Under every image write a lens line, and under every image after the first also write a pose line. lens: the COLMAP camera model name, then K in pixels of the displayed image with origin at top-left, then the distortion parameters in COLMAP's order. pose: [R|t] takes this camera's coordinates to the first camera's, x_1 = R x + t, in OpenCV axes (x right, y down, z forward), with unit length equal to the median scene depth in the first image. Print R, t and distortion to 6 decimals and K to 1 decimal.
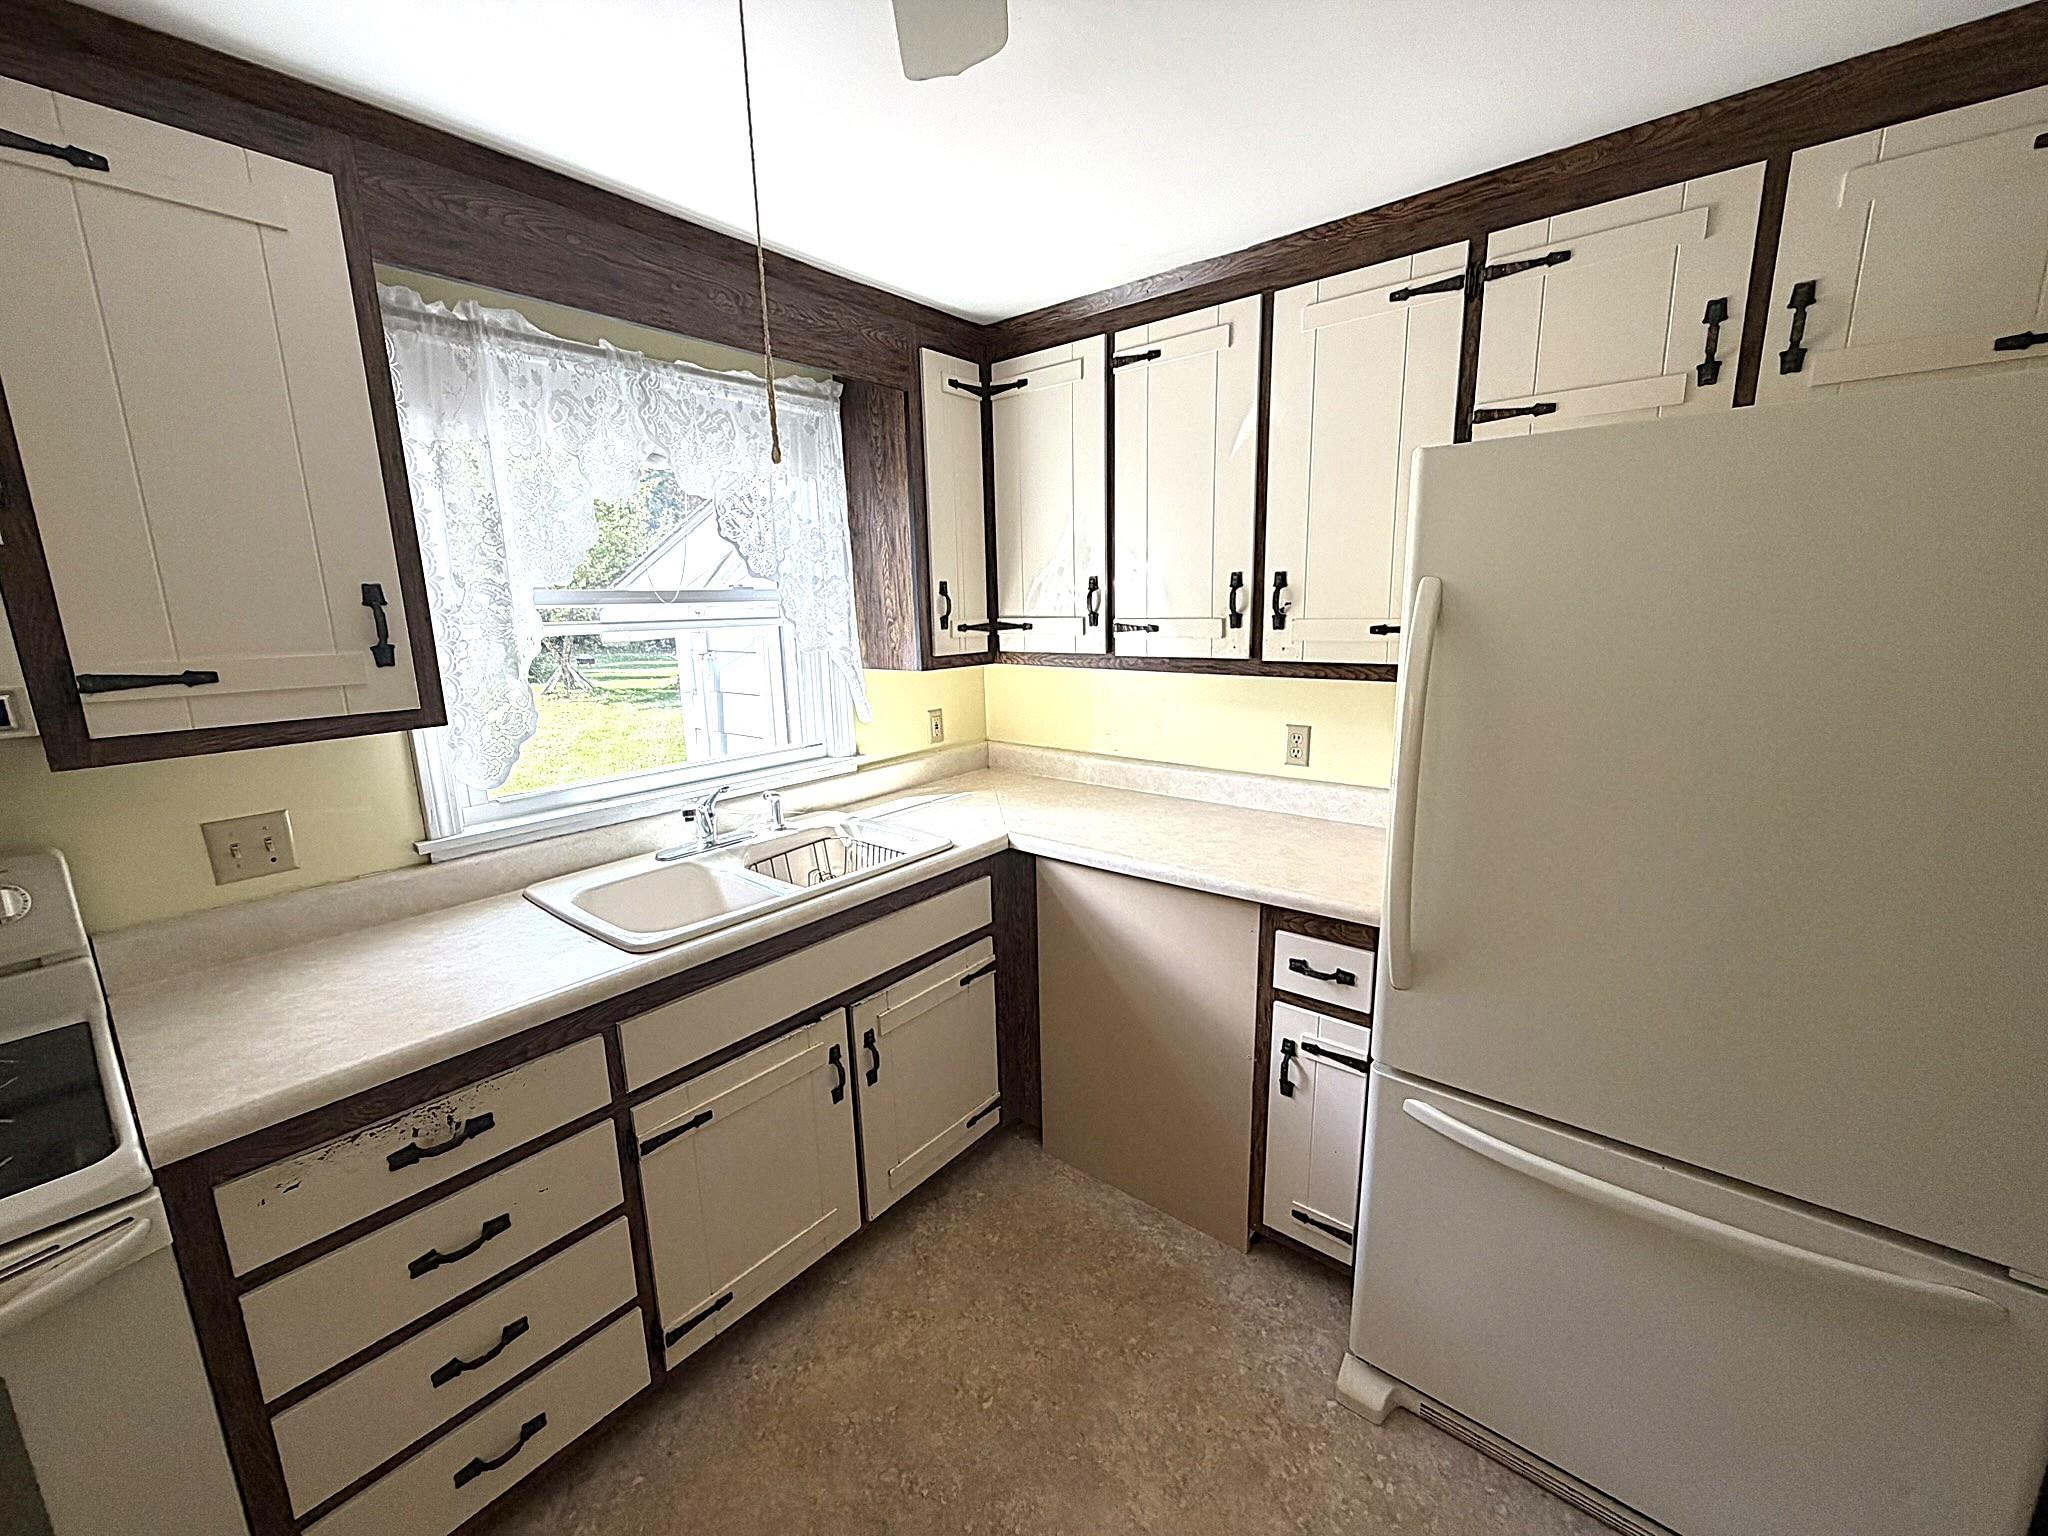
lens RADIAL K [[814.9, 0, 1021.8], [0, 814.9, 767.9], [0, 0, 1]] dist [-0.002425, 0.000281]
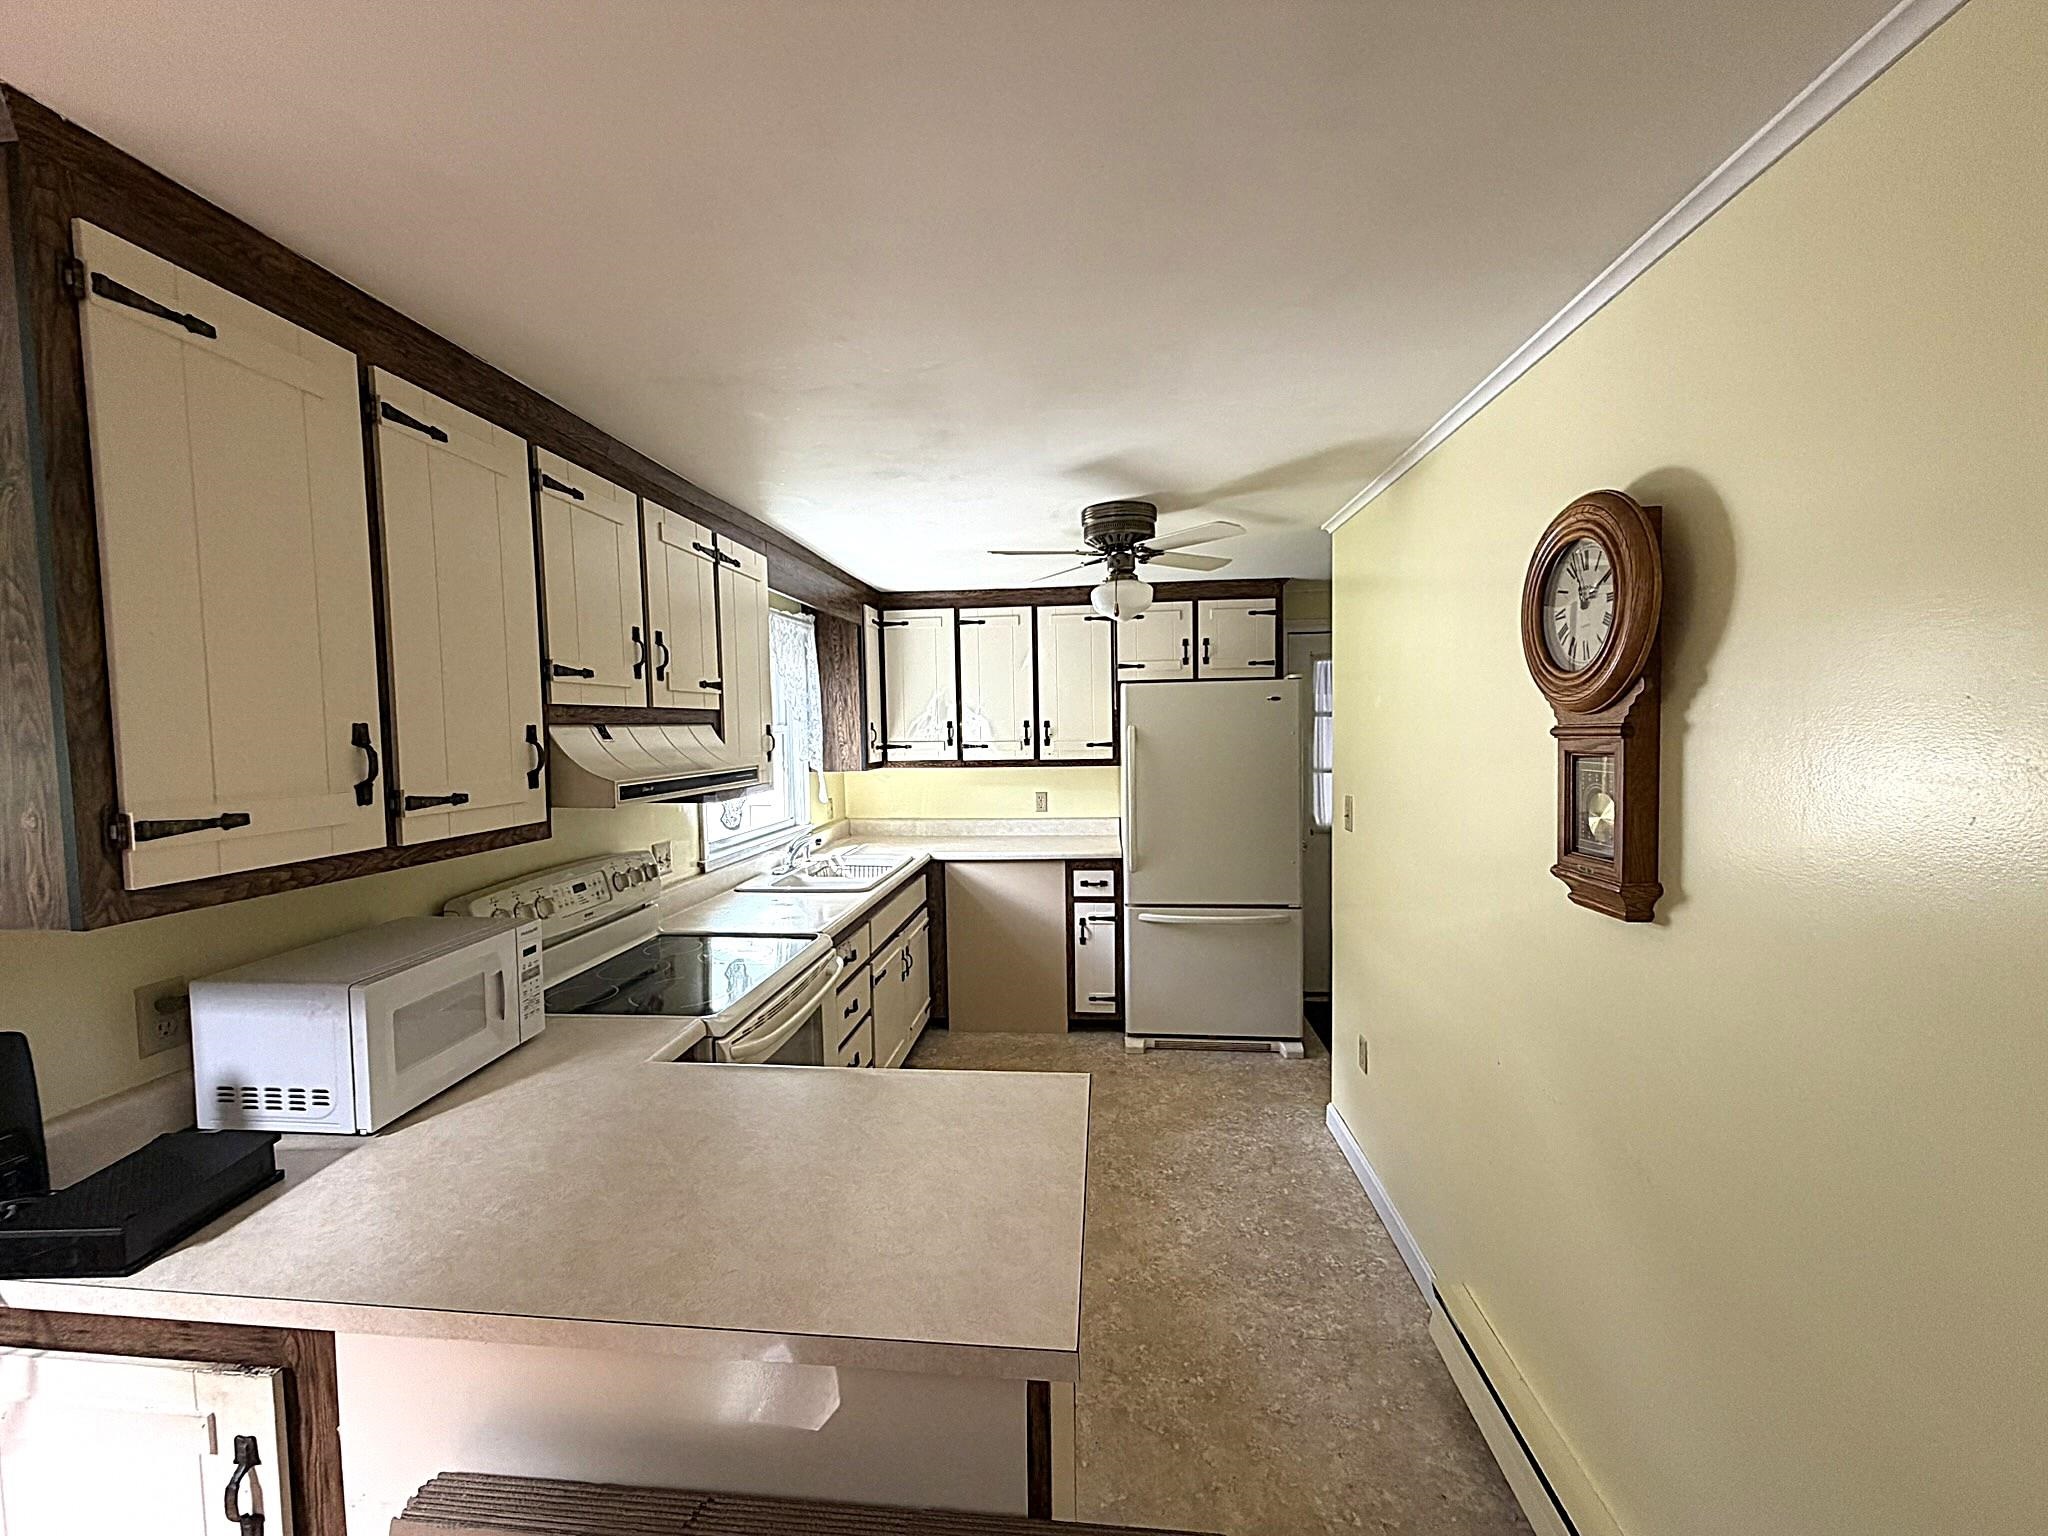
lens RADIAL K [[814.9, 0, 1025.1], [0, 814.9, 763.0], [0, 0, 1]] dist [-0.002425, 0.000281]
pose [[0.830925, -0.018941, 0.556062, -0.984374], [0.111022, 0.984966, -0.132350, 0.168701], [-0.545195, 0.171708, 0.820536, -0.807072]]
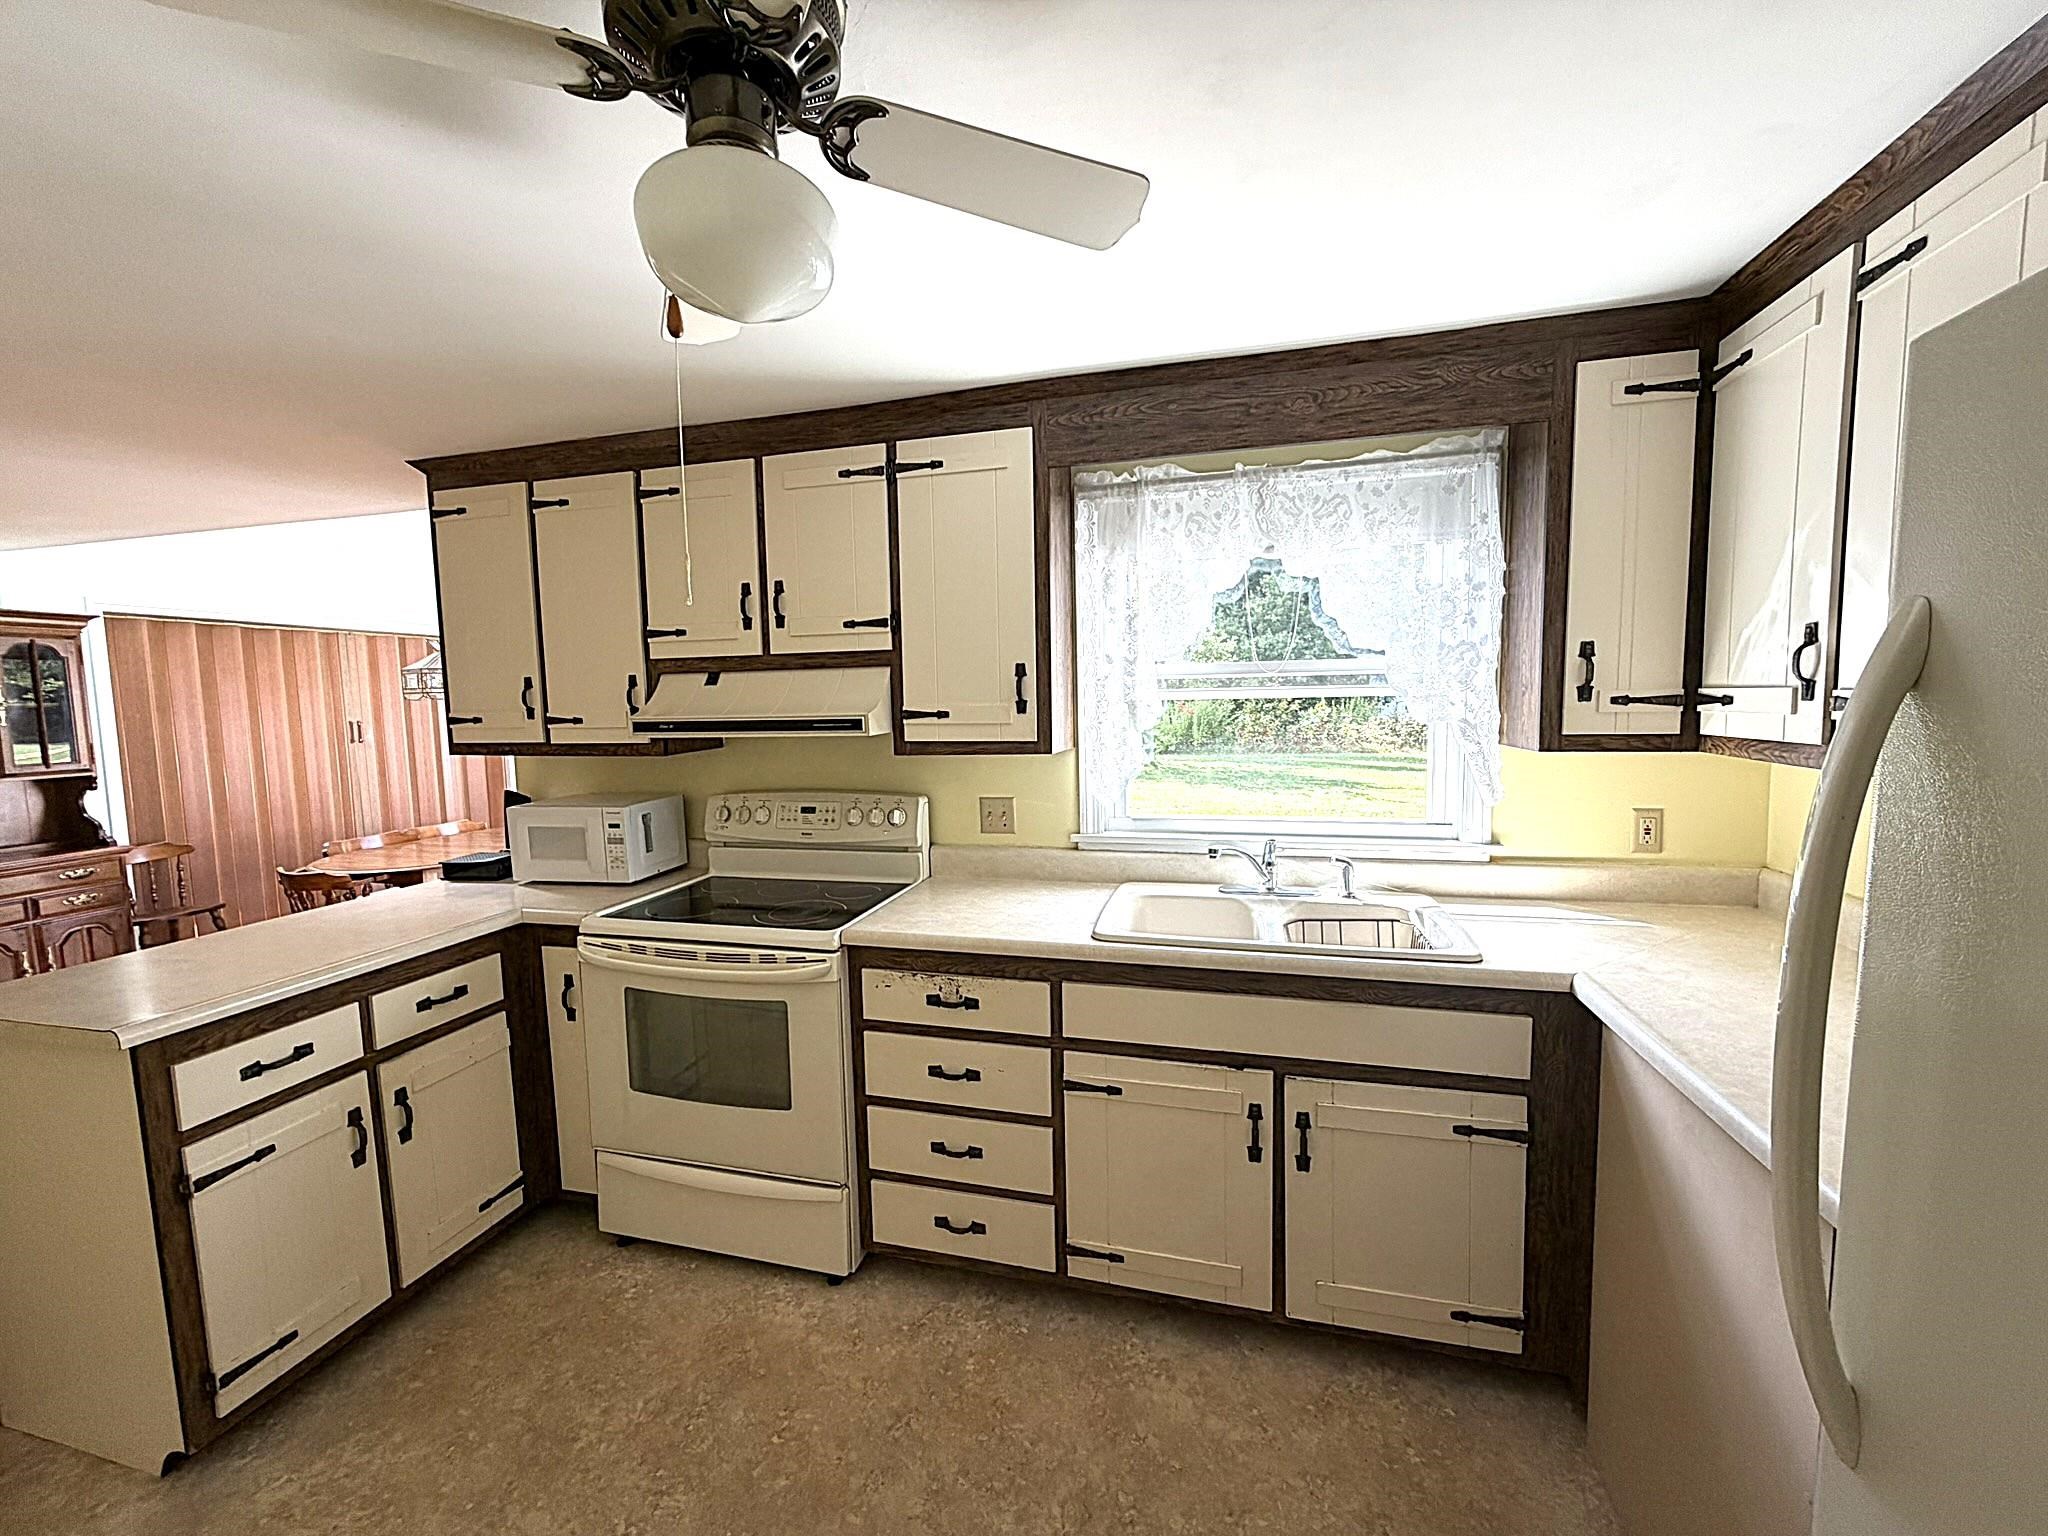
lens RADIAL K [[814.9, 0, 1019.1], [0, 814.9, 767.2], [0, 0, 1]] dist [-0.002425, 0.000281]
pose [[0.409719, 0.092514, -0.907509, 0.477211], [-0.171204, 0.984964, 0.023115, -0.038706], [0.896002, 0.145899, 0.419397, 0.228967]]
